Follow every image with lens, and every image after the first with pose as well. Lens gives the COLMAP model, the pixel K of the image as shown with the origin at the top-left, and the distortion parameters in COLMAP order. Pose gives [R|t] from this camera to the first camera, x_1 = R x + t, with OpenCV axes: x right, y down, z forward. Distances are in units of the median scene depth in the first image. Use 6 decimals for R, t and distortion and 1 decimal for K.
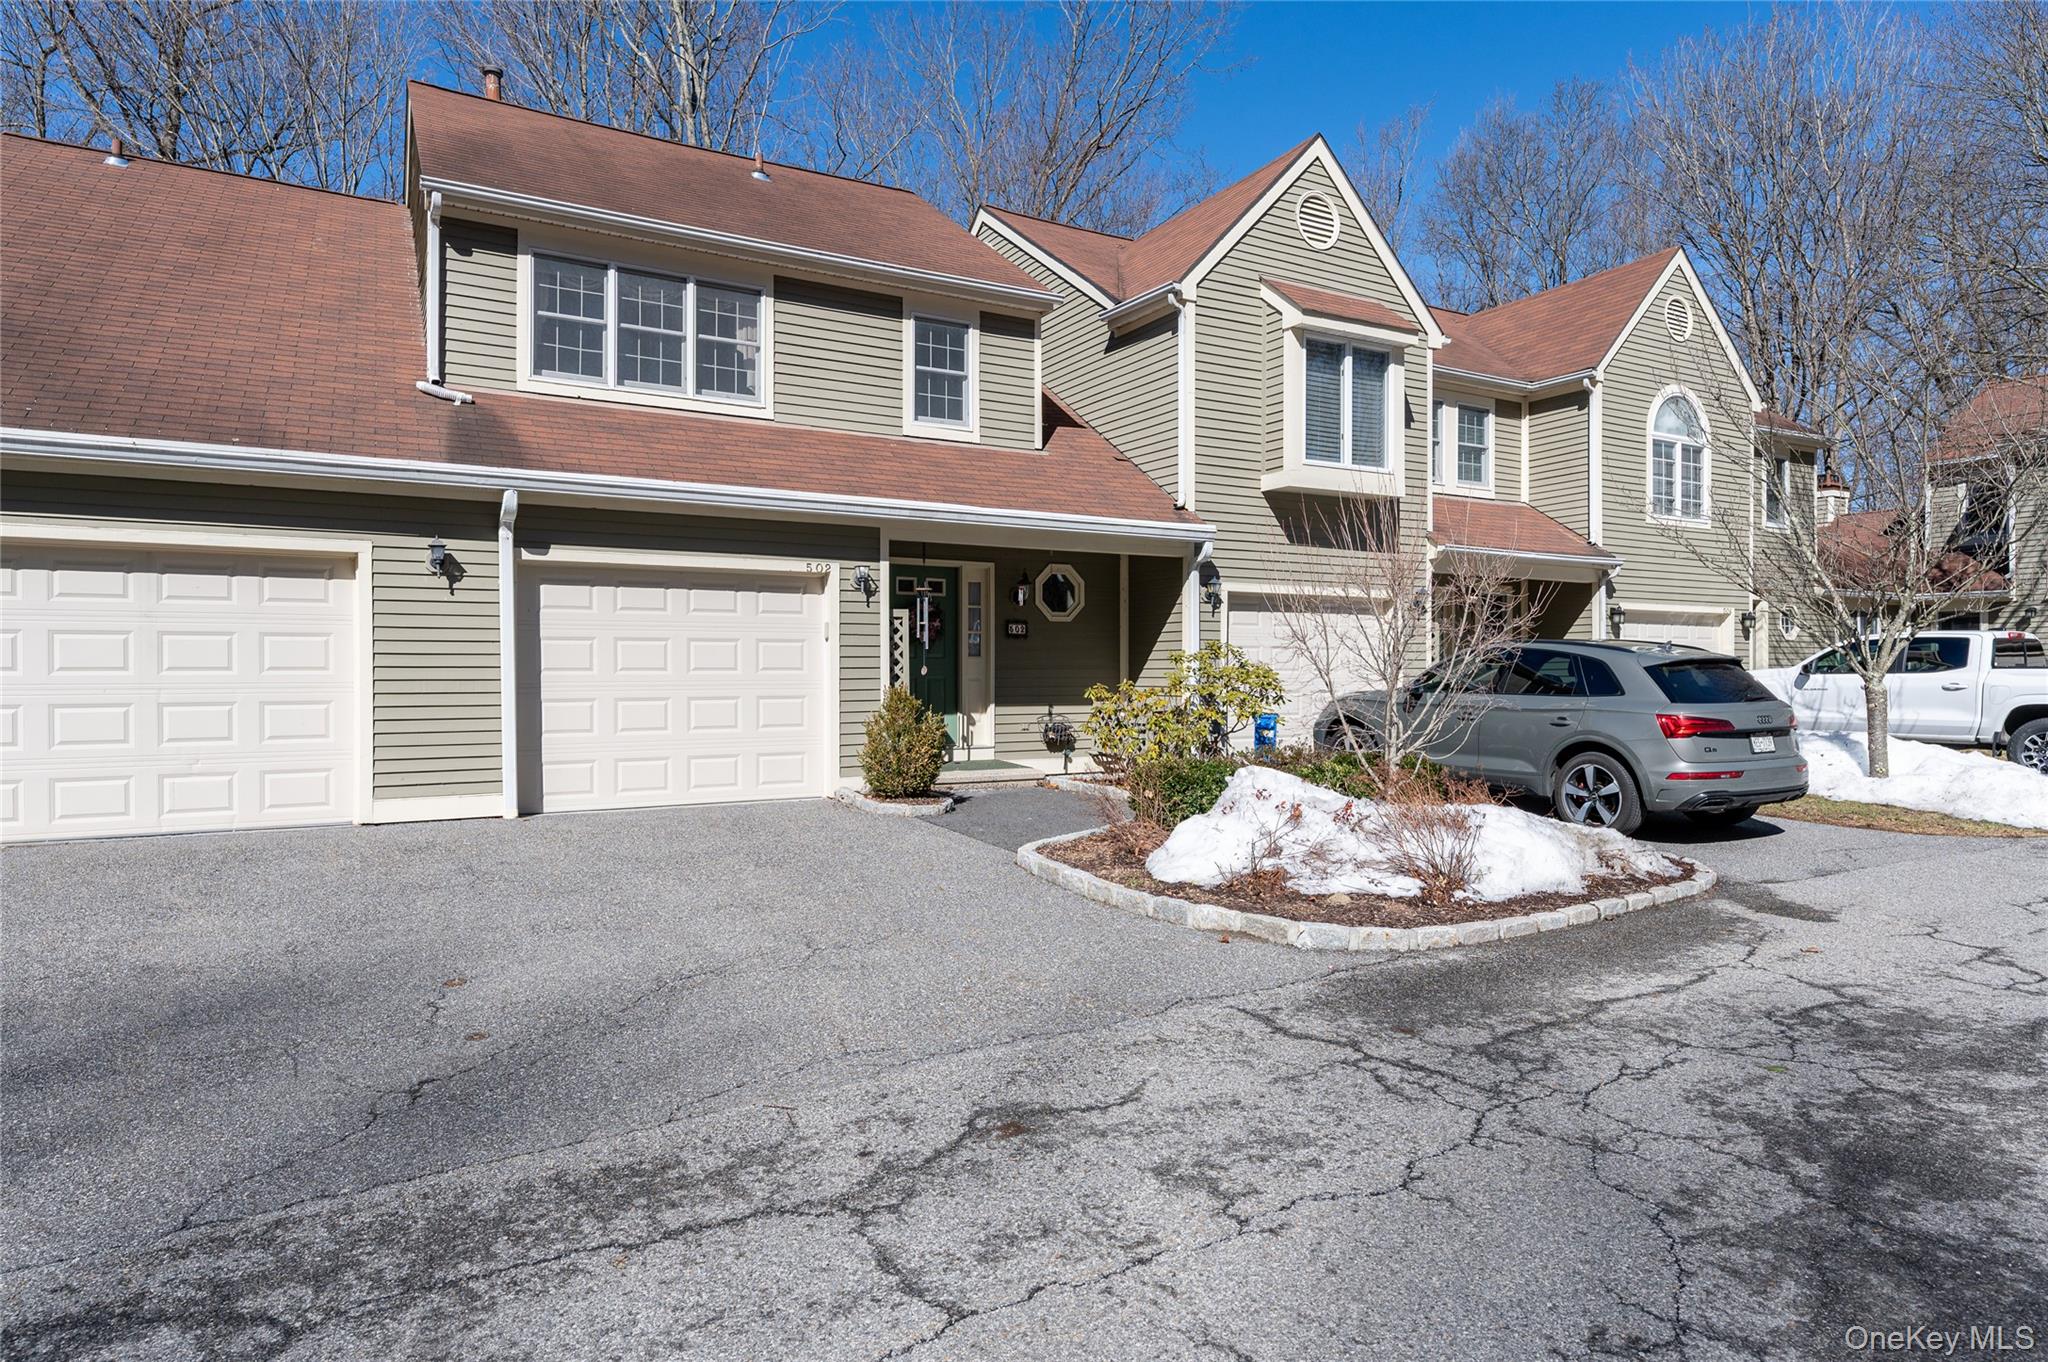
lens RADIAL K [[1176.1, 0, 1024.0], [0, 1176.1, 681.0], [0, 0, 1]] dist [-0.001175, -0.000321]
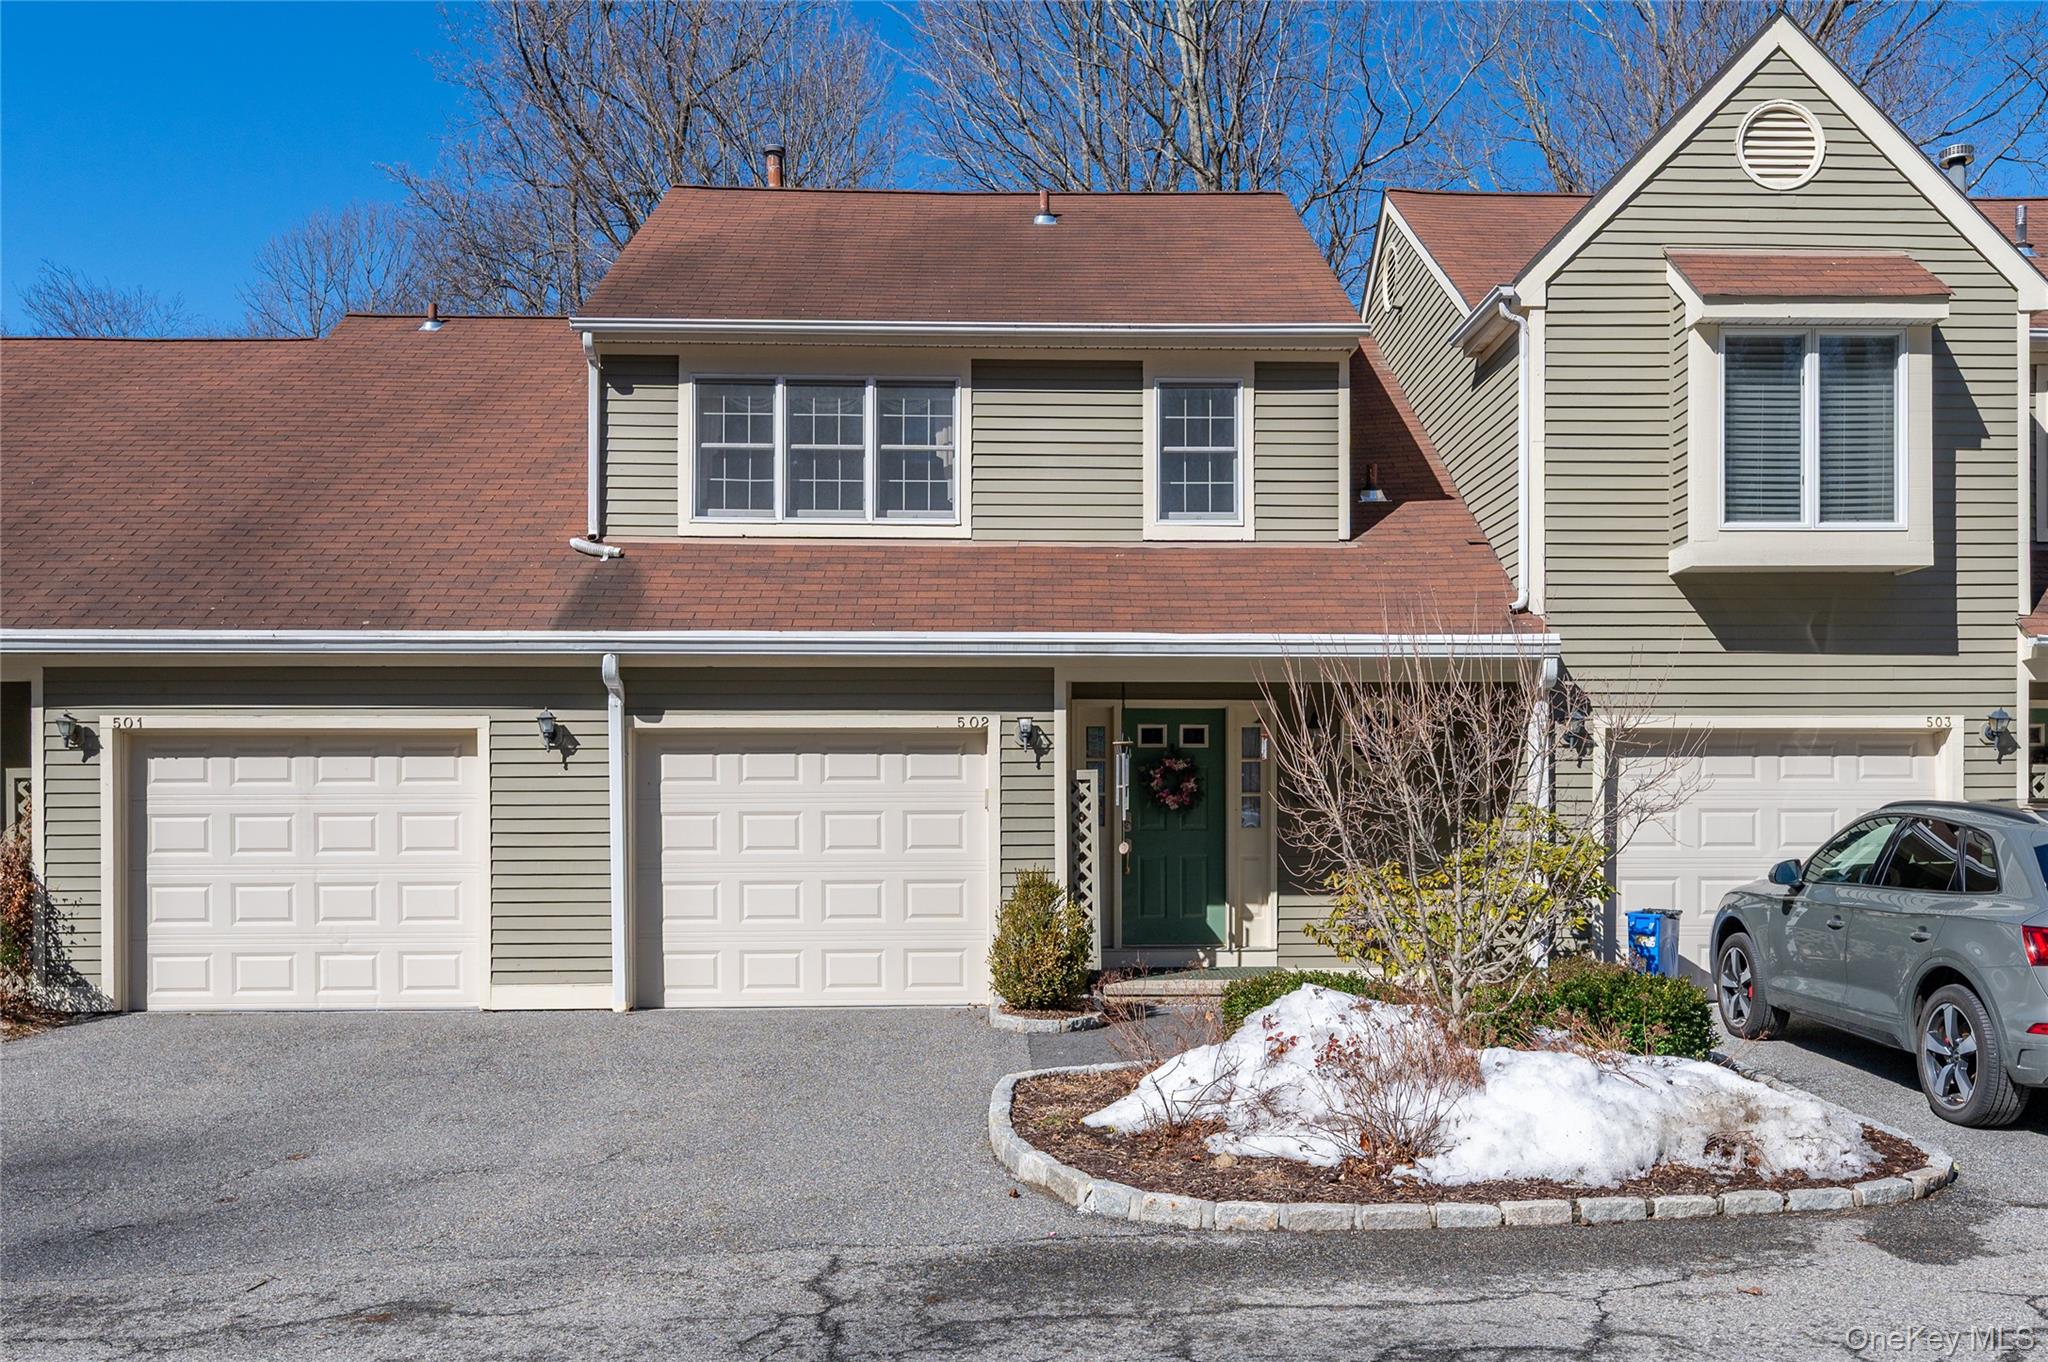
lens RADIAL K [[1689.7, 0, 1024.3], [0, 1689.7, 846.0], [0, 0, 1]] dist [-0.000722, 0.002992]
pose [[0.882750, -0.000085, -0.469843, 0.392622], [-0.000334, 1.000000, -0.000807, -0.009564], [0.469843, 0.000869, 0.882750, -0.011472]]
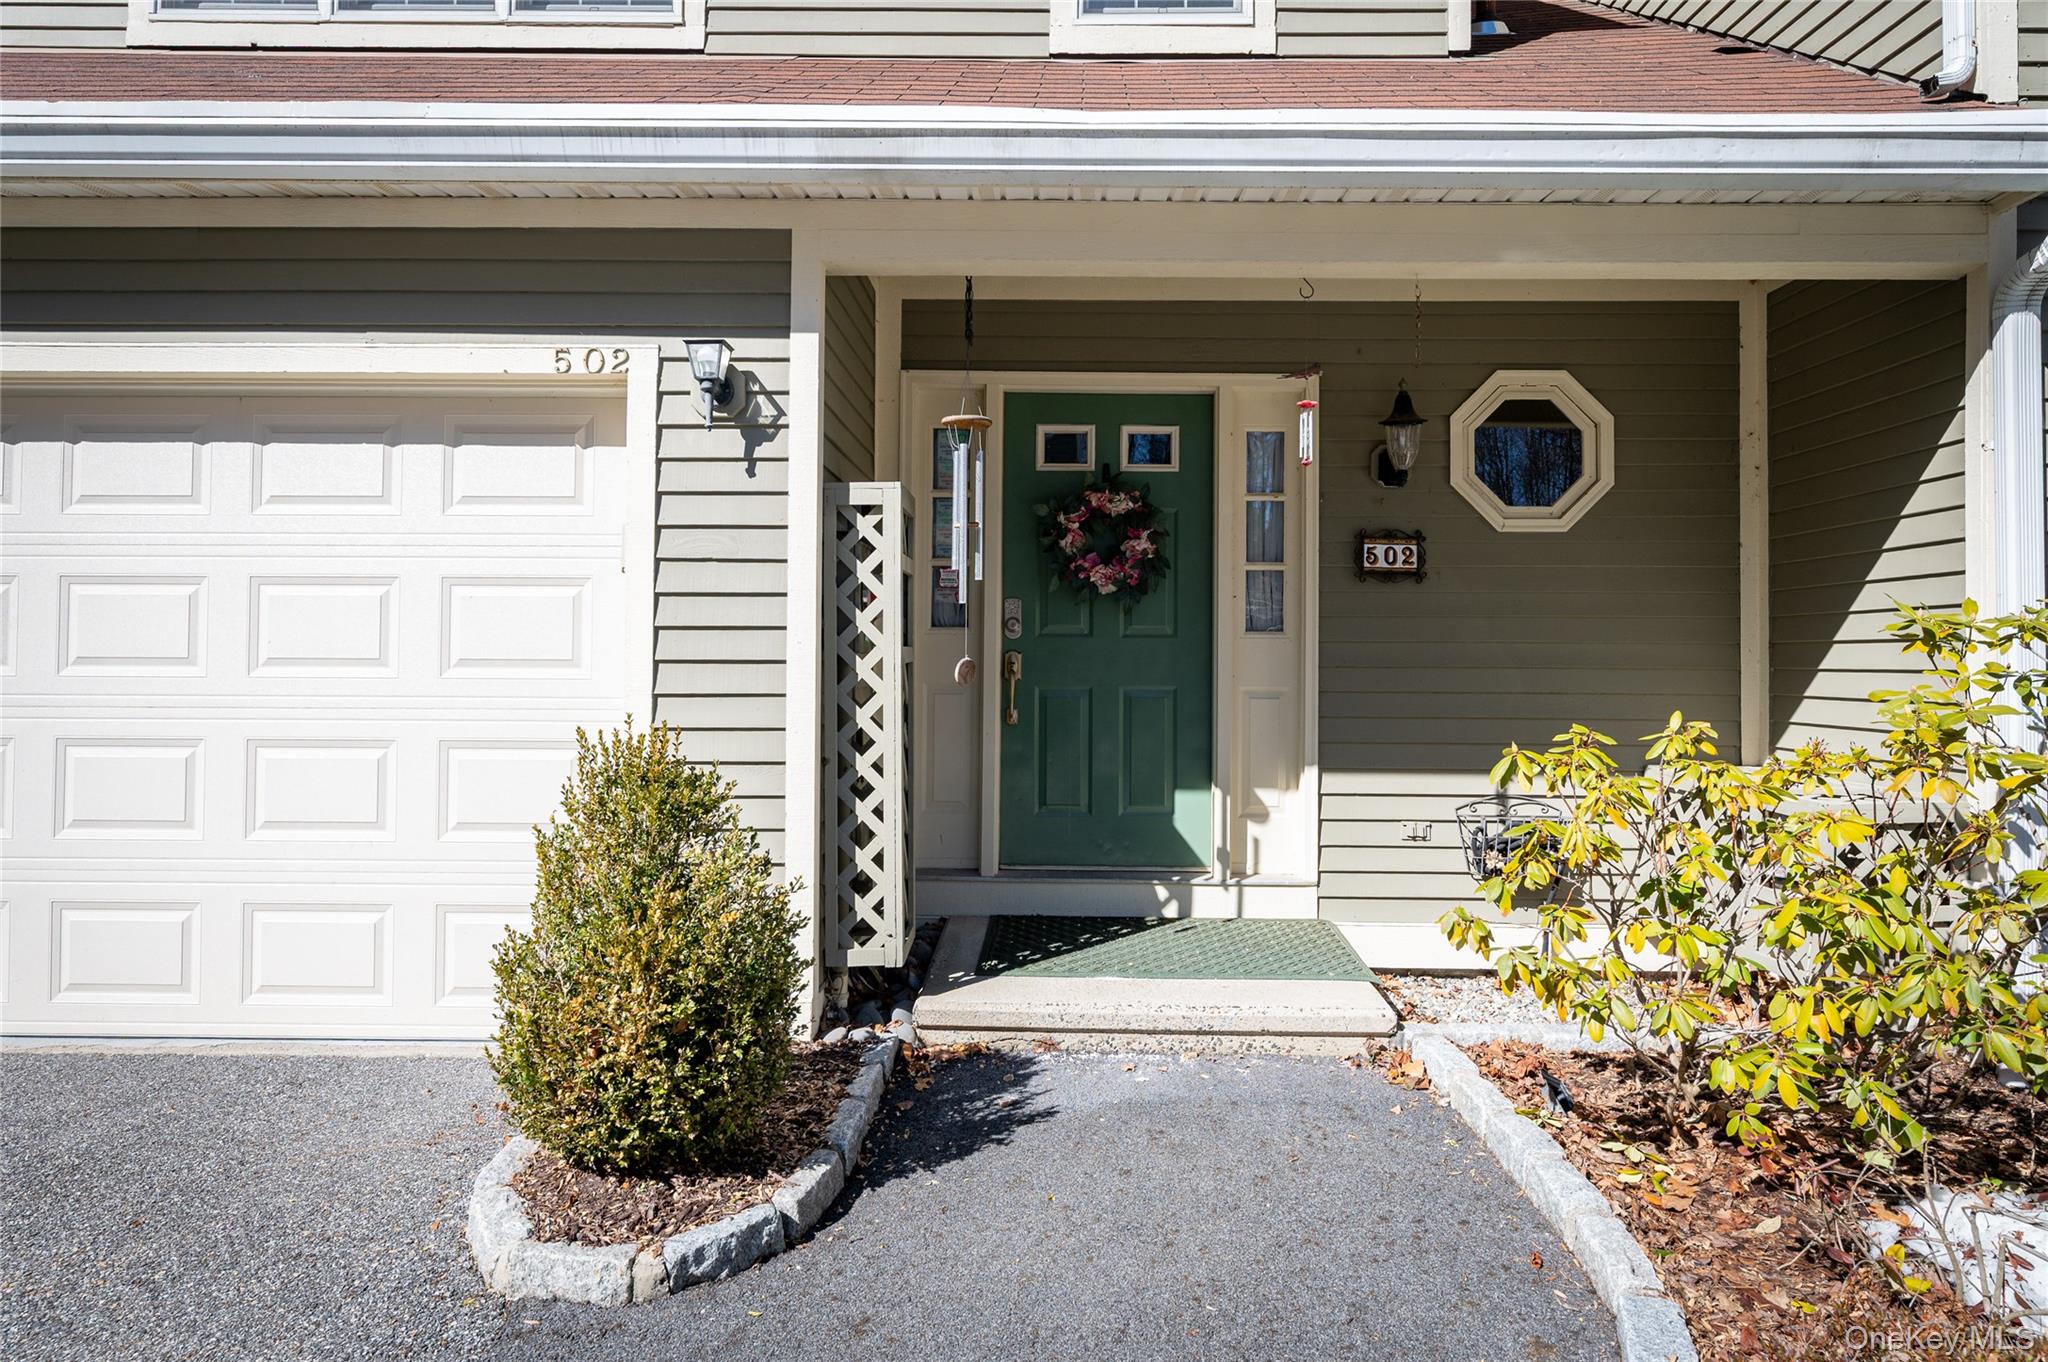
lens RADIAL K [[1231.2, 0, 1027.5], [0, 1231.2, 635.8], [0, 0, 1]] dist [-0.000112, 0.000221]
pose [[0.864638, -0.006057, -0.502359, 0.103122], [-0.010043, 0.999519, -0.029336, -0.009363], [0.502295, 0.030410, 0.864161, 0.741956]]
